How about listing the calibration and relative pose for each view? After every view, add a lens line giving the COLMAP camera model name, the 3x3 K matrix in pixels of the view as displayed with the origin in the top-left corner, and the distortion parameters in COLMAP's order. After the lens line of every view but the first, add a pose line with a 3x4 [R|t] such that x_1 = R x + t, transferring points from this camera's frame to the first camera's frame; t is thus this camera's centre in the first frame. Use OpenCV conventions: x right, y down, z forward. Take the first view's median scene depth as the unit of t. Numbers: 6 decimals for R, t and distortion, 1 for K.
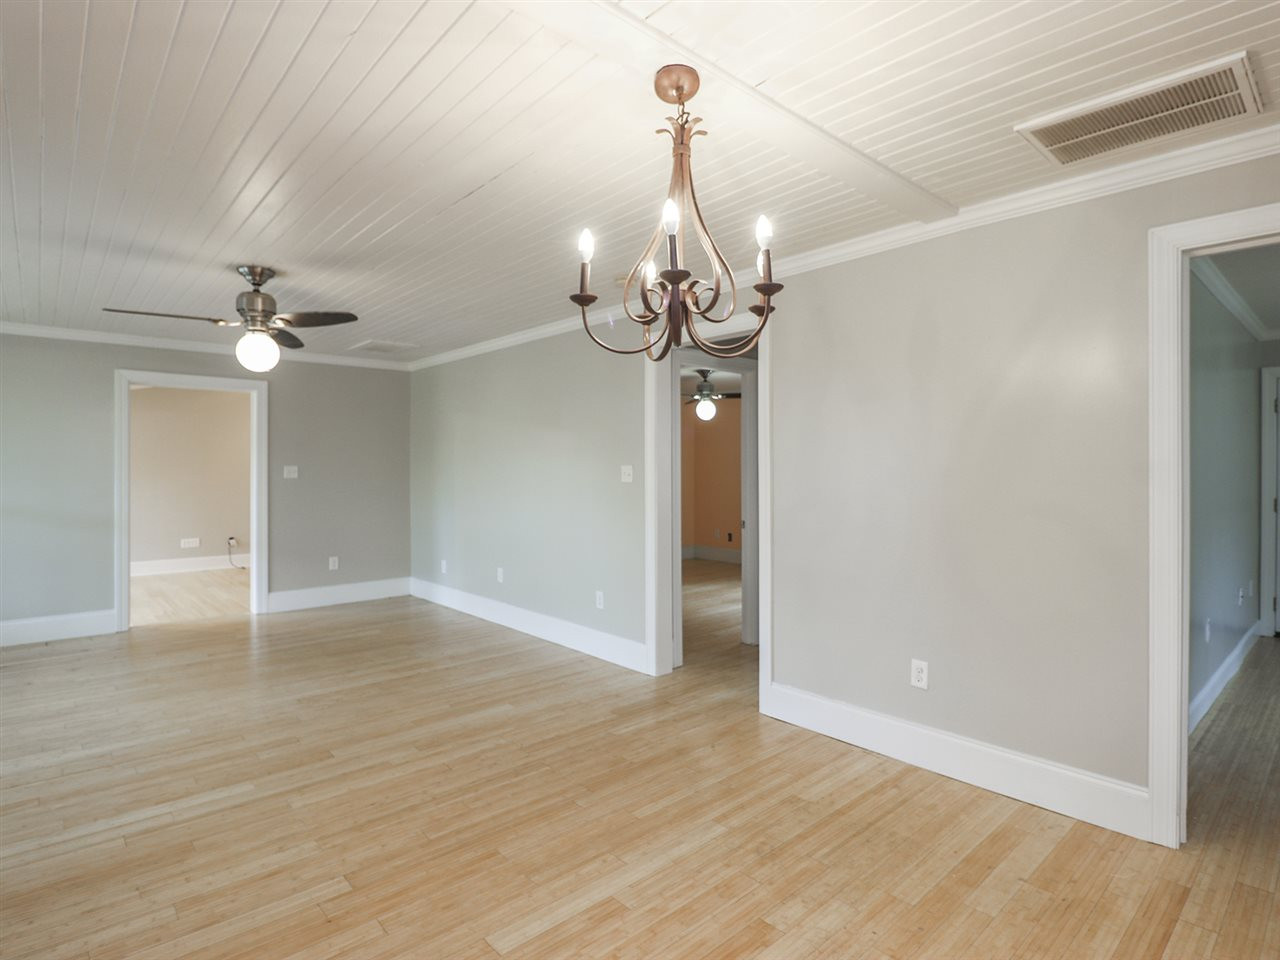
lens RADIAL K [[678.4, 0, 656.0], [0, 678.4, 469.3], [0, 0, 1]] dist [-0.005836, -0.010416]
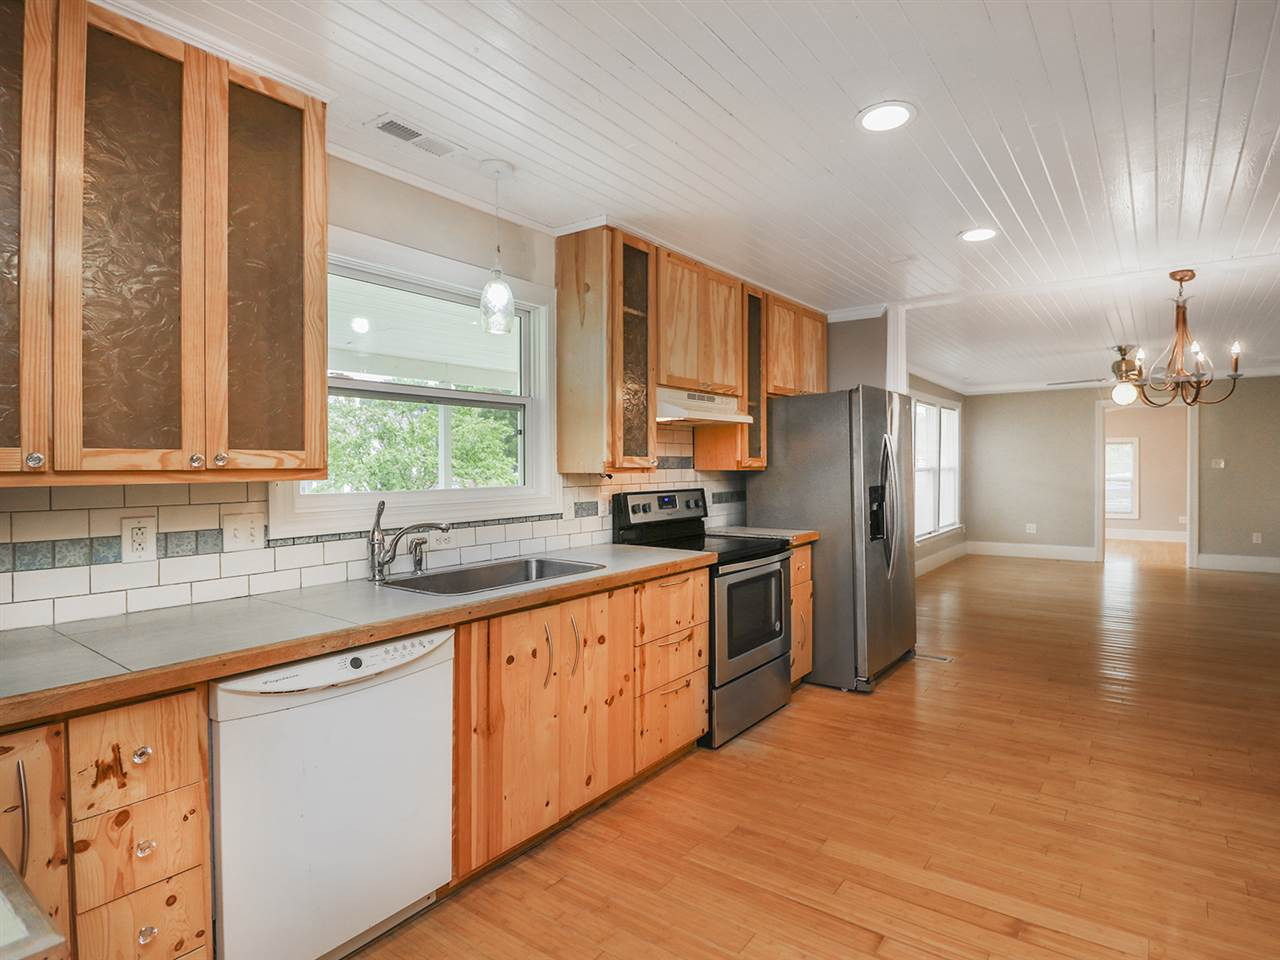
lens RADIAL K [[678.4, 0, 701.9], [0, 678.4, 467.3], [0, 0, 1]] dist [-0.005836, -0.010416]
pose [[0.232890, 0.003459, -0.972497, 0.989270], [0.003699, 0.999983, 0.004443, 0.003073], [0.972496, -0.004632, 0.232873, -0.535706]]
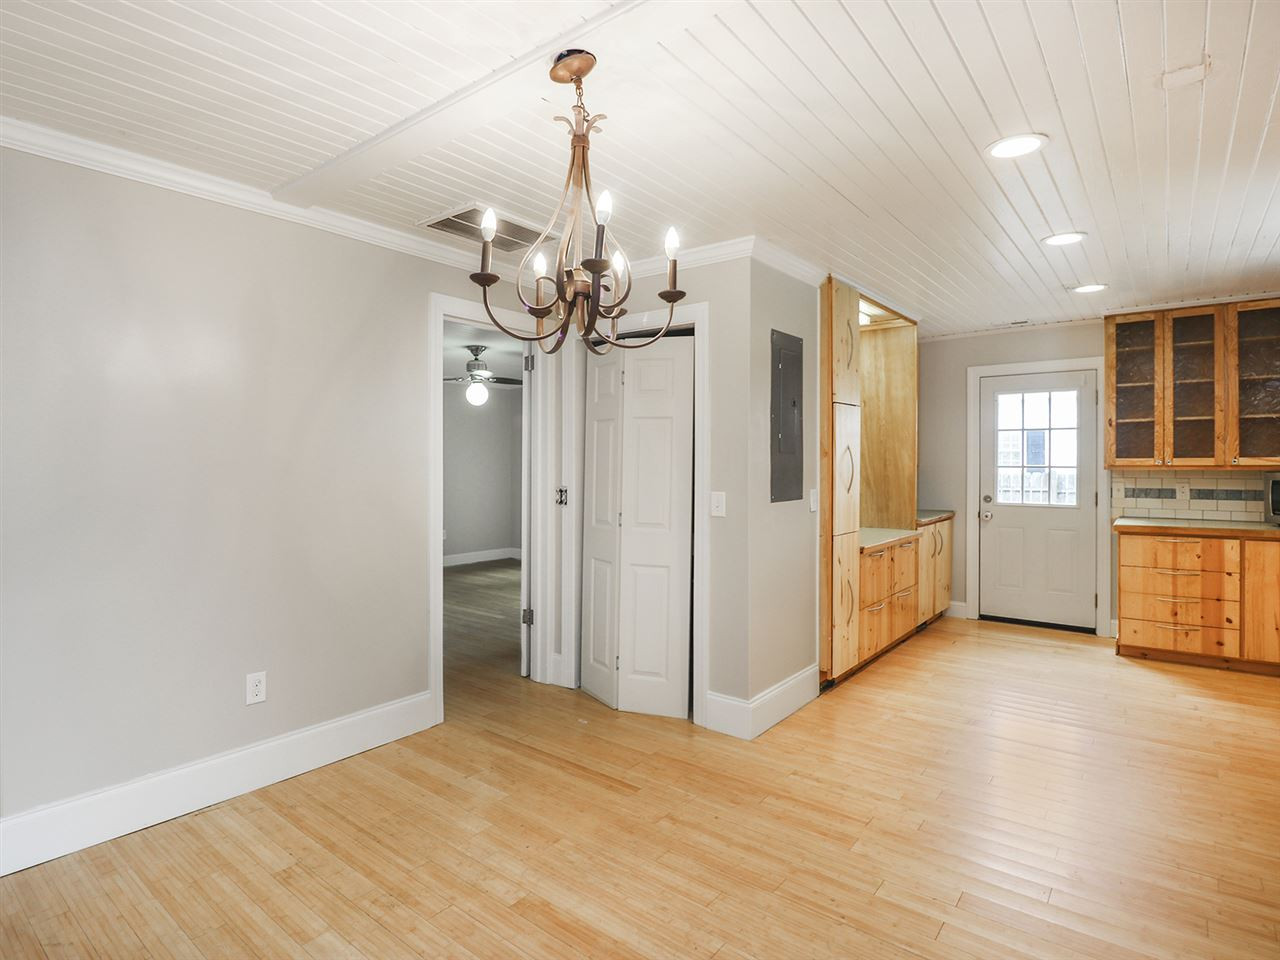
lens RADIAL K [[678.4, 0, 599.6], [0, 678.4, 469.6], [0, 0, 1]] dist [-0.005836, -0.010416]
pose [[-0.127175, -0.009541, 0.991834, -0.543274], [0.001920, 0.999949, 0.009865, 0.000422], [-0.991878, 0.003158, -0.127151, 0.626385]]
